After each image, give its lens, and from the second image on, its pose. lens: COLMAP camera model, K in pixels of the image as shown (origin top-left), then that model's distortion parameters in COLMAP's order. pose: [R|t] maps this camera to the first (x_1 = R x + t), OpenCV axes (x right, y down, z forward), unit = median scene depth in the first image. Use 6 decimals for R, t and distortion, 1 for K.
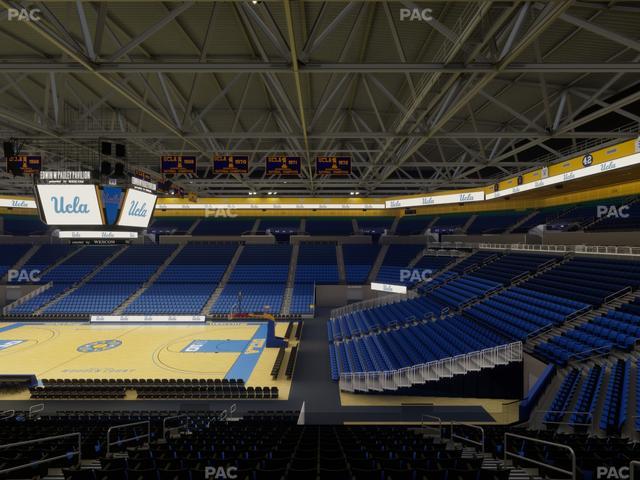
lens RADIAL K [[320.5, 0, 320.3], [0, 320.5, 239.5], [0, 0, 1]] dist [0.000783, -0.000908]
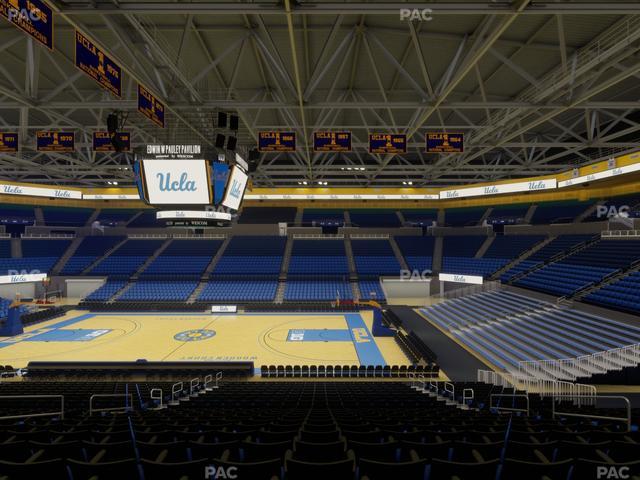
lens RADIAL K [[320.5, 0, 319.8], [0, 320.5, 240.3], [0, 0, 1]] dist [0.000783, -0.000908]
pose [[0.999997, 0.000480, 0.002372, -0.322360], [-0.000487, 0.999995, 0.003222, 0.051034], [-0.002371, -0.003223, 0.999992, 0.060071]]
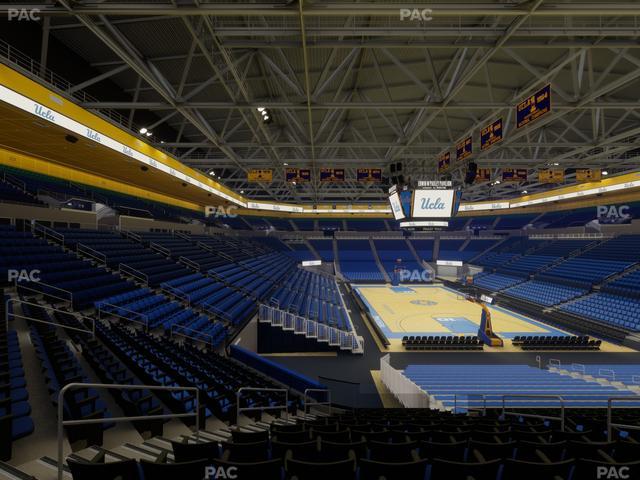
lens RADIAL K [[320.5, 0, 319.7], [0, 320.5, 239.2], [0, 0, 1]] dist [0.000783, -0.000908]
pose [[0.999997, -0.000959, -0.002285, -1.142345], [0.000959, 1.000000, -0.000009, 0.049846], [0.002285, 0.000007, 0.999997, -0.425087]]
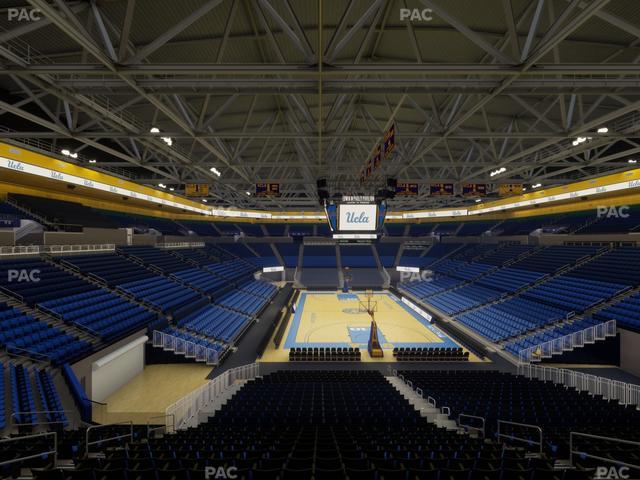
lens RADIAL K [[320.5, 0, 320.2], [0, 320.5, 239.7], [0, 0, 1]] dist [0.000783, -0.000908]
pose [[0.999997, -0.001026, -0.002153, -0.841957], [0.001029, 0.999998, 0.001401, -0.002282], [0.002152, -0.001403, 0.999997, -0.487660]]
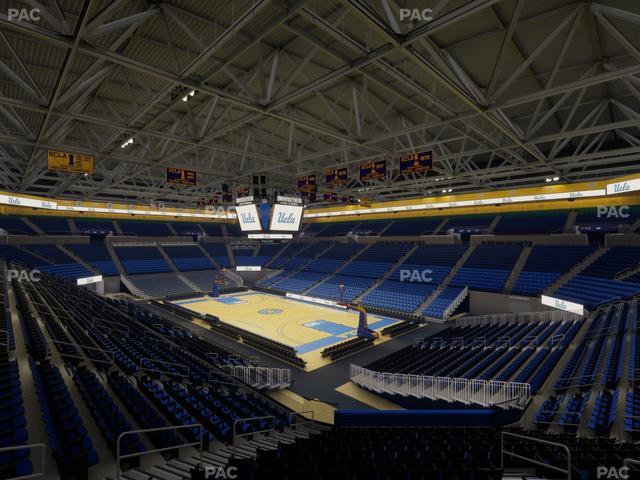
lens RADIAL K [[320.5, 0, 318.7], [0, 320.5, 240.2], [0, 0, 1]] dist [0.000783, -0.000908]
pose [[0.705619, 0.000322, -0.708591, 0.518353], [0.001035, 0.999998, 0.001485, 0.000375], [0.708591, -0.001781, 0.705618, 0.113712]]
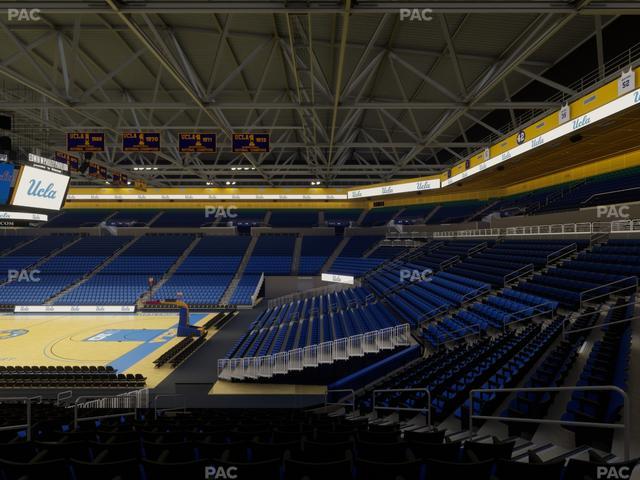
lens RADIAL K [[320.5, 0, 320.7], [0, 320.5, 240.9], [0, 0, 1]] dist [0.000783, -0.000908]
pose [[0.999998, -0.000214, 0.001901, 0.243765], [0.000205, 0.999988, 0.004839, 0.051058], [-0.001902, -0.004839, 0.999986, 0.059647]]
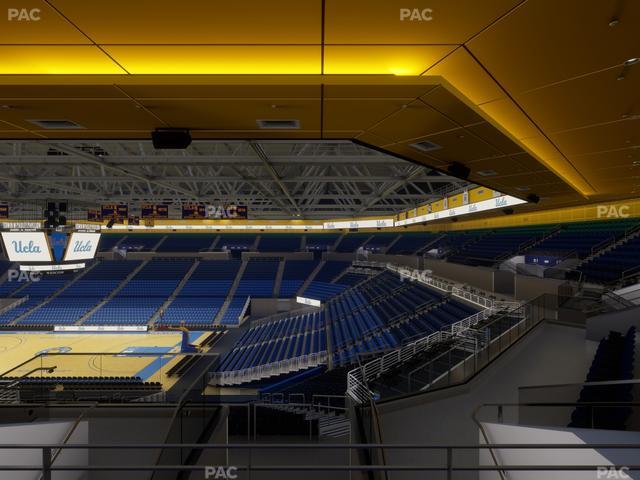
lens RADIAL K [[320.5, 0, 320.5], [0, 320.5, 240.5], [0, 0, 1]] dist [0.000783, -0.000908]
pose [[0.999999, -0.000267, 0.001046, 0.388310], [0.000264, 0.999995, 0.003246, -0.121506], [-0.001047, -0.003246, 0.999994, -0.294387]]
